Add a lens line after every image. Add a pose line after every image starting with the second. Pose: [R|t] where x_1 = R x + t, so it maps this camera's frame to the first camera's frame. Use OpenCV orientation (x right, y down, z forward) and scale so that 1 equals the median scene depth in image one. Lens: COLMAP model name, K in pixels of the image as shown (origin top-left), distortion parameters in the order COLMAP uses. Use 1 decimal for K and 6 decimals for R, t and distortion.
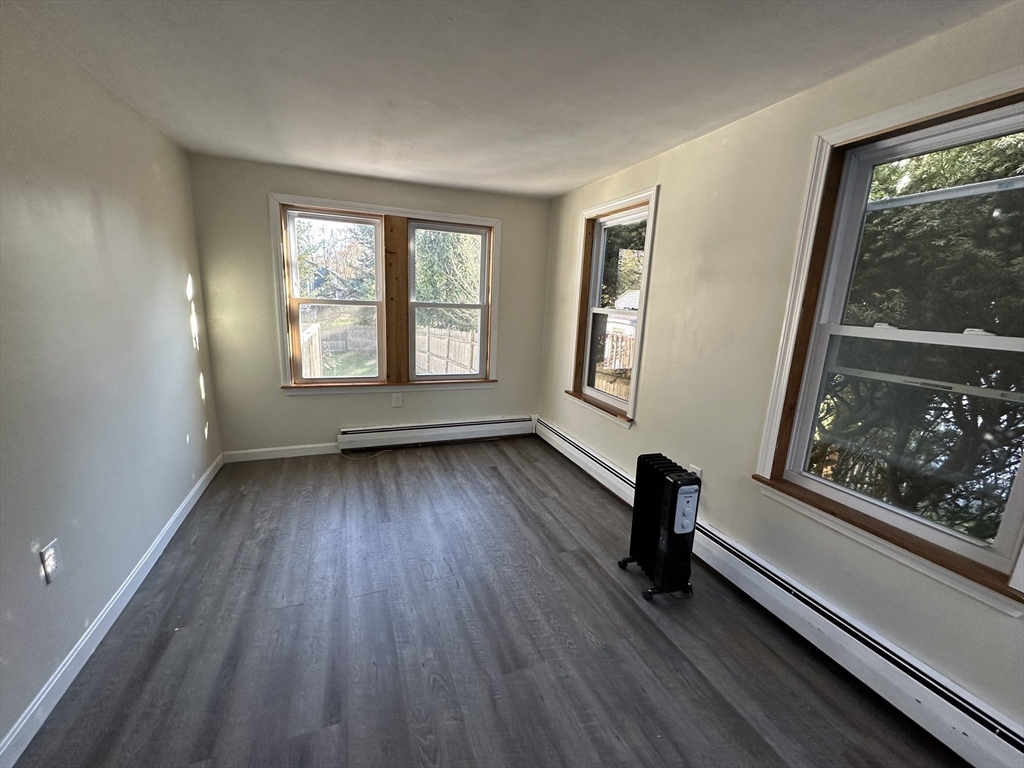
lens RADIAL K [[409.1, 0, 510.9], [0, 409.1, 384.3], [0, 0, 1]] dist [0.001538, -0.000290]
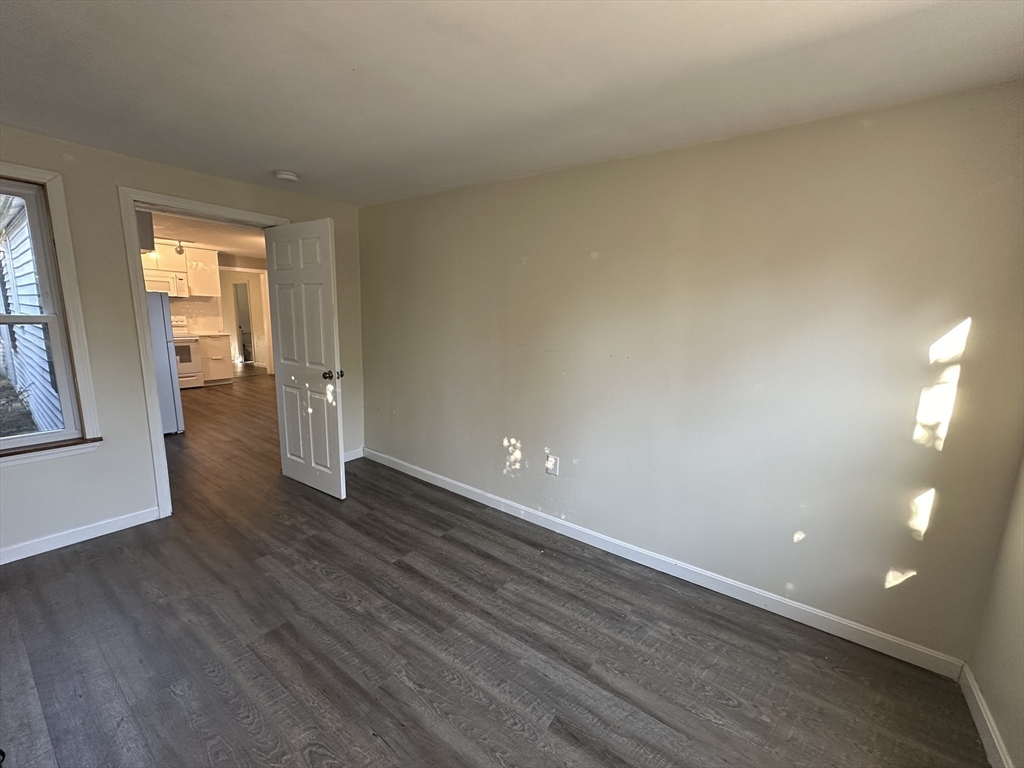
lens RADIAL K [[409.1, 0, 505.9], [0, 409.1, 384.1], [0, 0, 1]] dist [0.001538, -0.000290]
pose [[-0.846989, 0.025634, -0.530992, 0.052953], [-0.173199, 0.931032, 0.321218, -0.376154], [0.502605, 0.364035, -0.784134, 1.722176]]
